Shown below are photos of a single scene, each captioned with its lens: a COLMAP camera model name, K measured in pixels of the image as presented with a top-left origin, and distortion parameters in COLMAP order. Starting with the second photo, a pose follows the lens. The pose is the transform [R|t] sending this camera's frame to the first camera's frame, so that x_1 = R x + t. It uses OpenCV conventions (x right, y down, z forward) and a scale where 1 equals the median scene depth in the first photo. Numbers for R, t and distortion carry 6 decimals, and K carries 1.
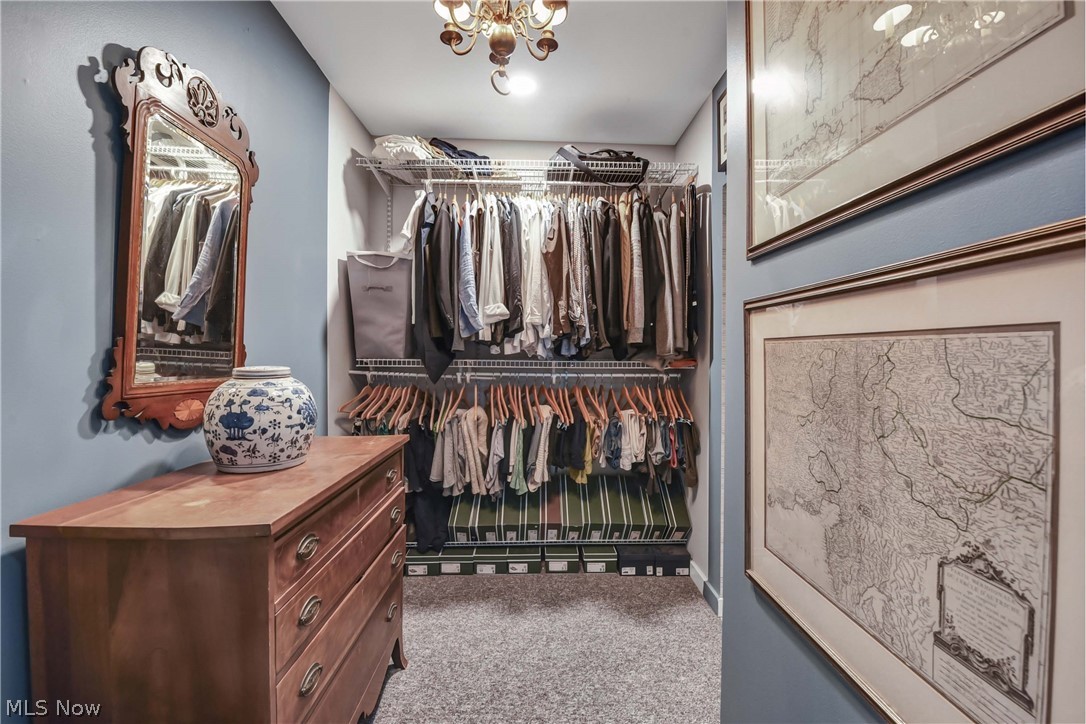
lens RADIAL K [[468.9, 0, 543.2], [0, 468.9, 359.6], [0, 0, 1]] dist [0.000157, -0.008976]
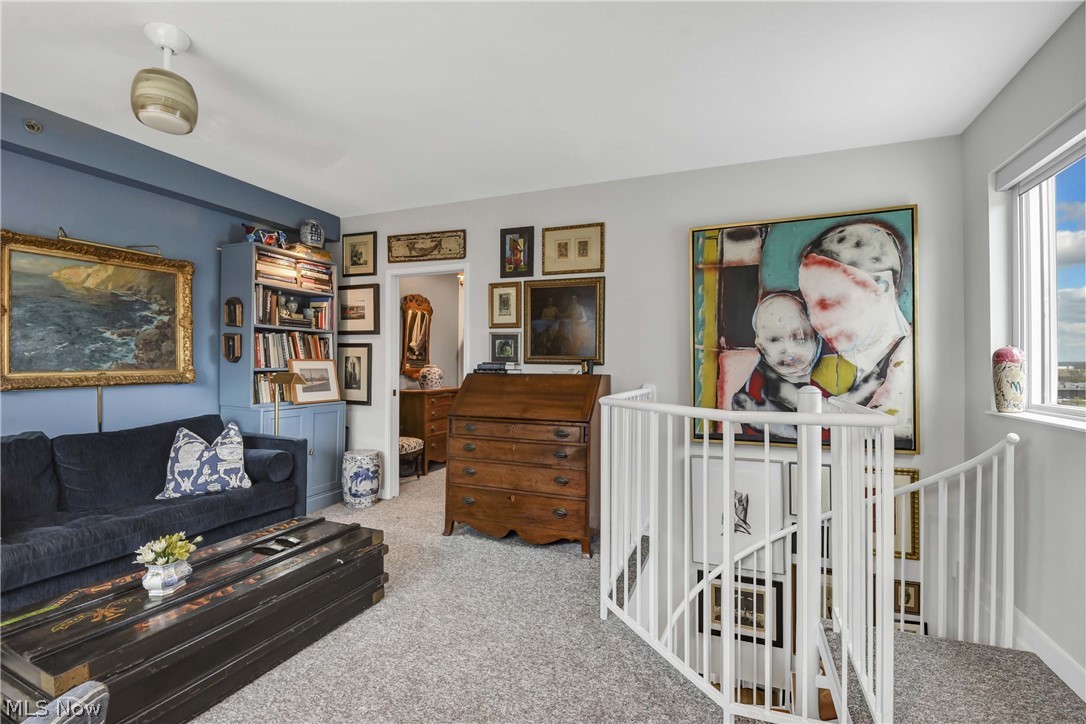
lens RADIAL K [[486.3, 0, 556.0], [0, 486.3, 358.0], [0, 0, 1]] dist [-0.002066, -0.000523]
pose [[0.918323, -0.008534, -0.395739, 2.062580], [-0.000383, 0.999748, -0.022449, 0.050233], [0.395831, 0.020767, 0.918089, -2.438067]]
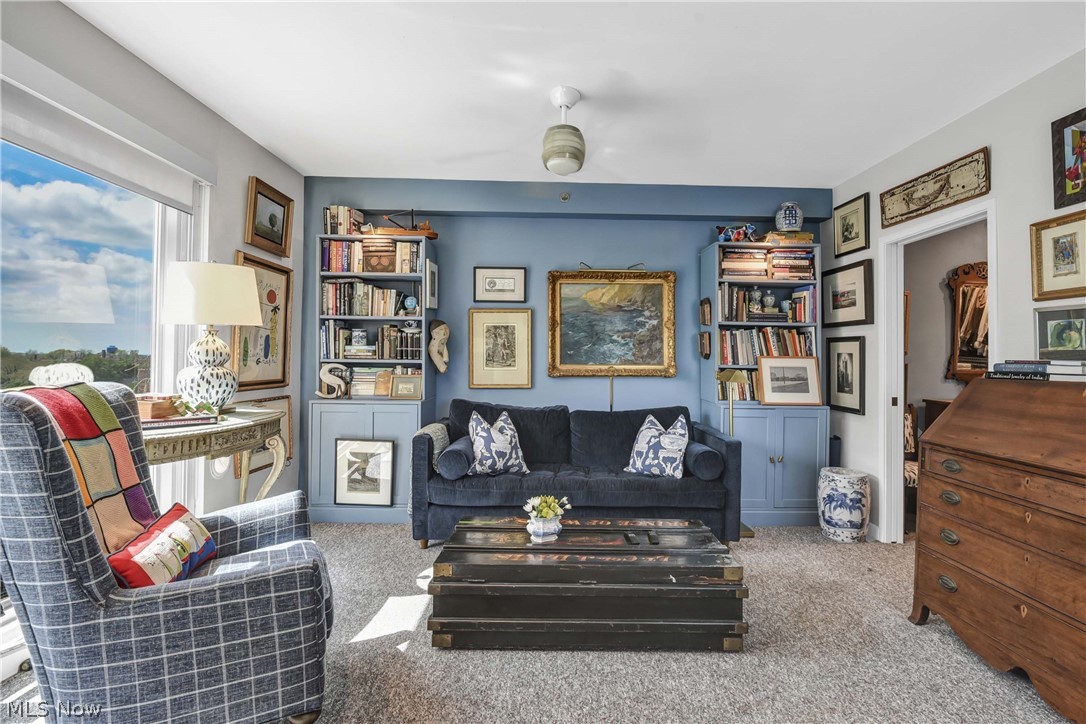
lens RADIAL K [[490.2, 0, 541.2], [0, 490.2, 350.9], [0, 0, 1]] dist [0.001926, -0.008677]
pose [[-0.023767, -0.022148, -0.999472, 2.251304], [-0.020575, 0.999554, -0.021660, 0.047909], [0.999506, 0.020049, -0.024212, -1.581845]]
